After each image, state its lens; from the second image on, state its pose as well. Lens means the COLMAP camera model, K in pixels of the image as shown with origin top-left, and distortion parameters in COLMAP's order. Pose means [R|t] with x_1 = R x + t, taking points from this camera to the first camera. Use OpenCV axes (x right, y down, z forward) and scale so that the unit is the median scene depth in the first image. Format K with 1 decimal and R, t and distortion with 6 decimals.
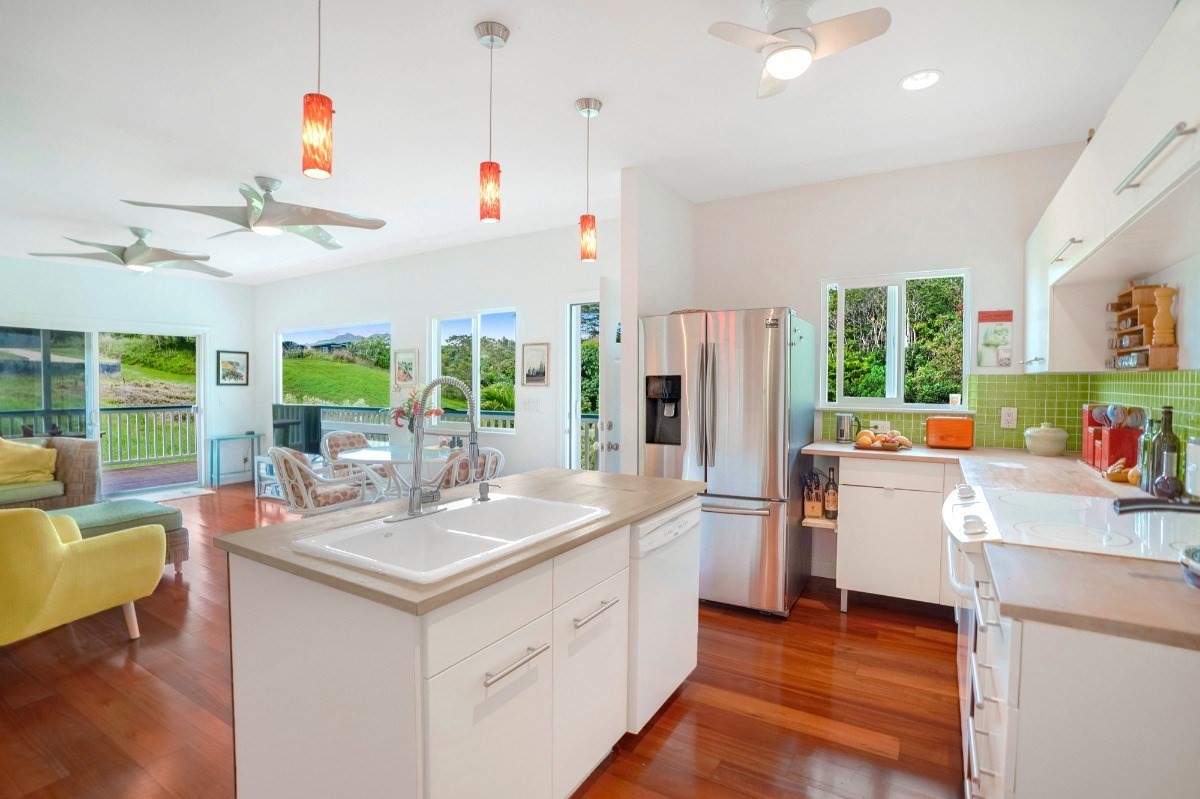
lens RADIAL K [[569.5, 0, 586.8], [0, 569.5, 385.5], [0, 0, 1]] dist [-0.031298, 0.006212]
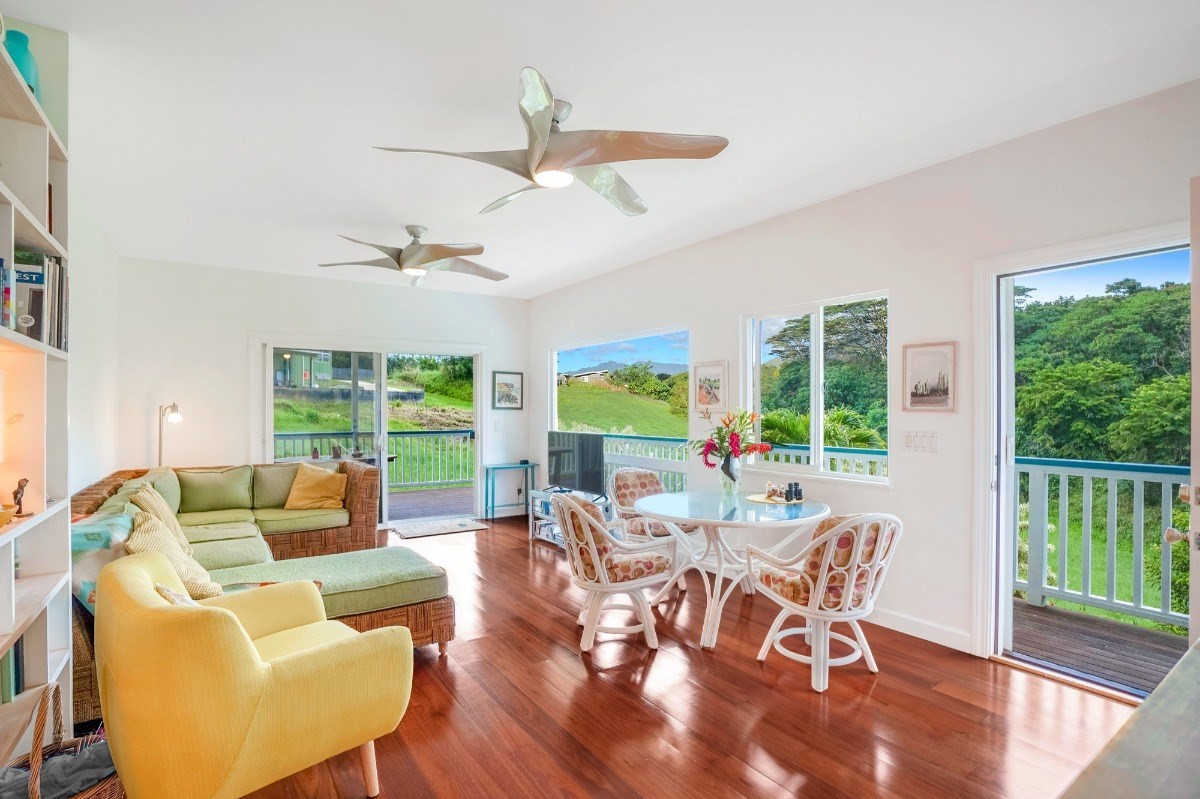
lens RADIAL K [[569.5, 0, 599.3], [0, 569.5, 404.1], [0, 0, 1]] dist [-0.031298, 0.006212]
pose [[0.921163, 0.000091, -0.389177, -0.173024], [-0.005773, 0.999893, -0.013430, 0.003485], [0.389134, 0.014617, 0.921065, 0.270370]]
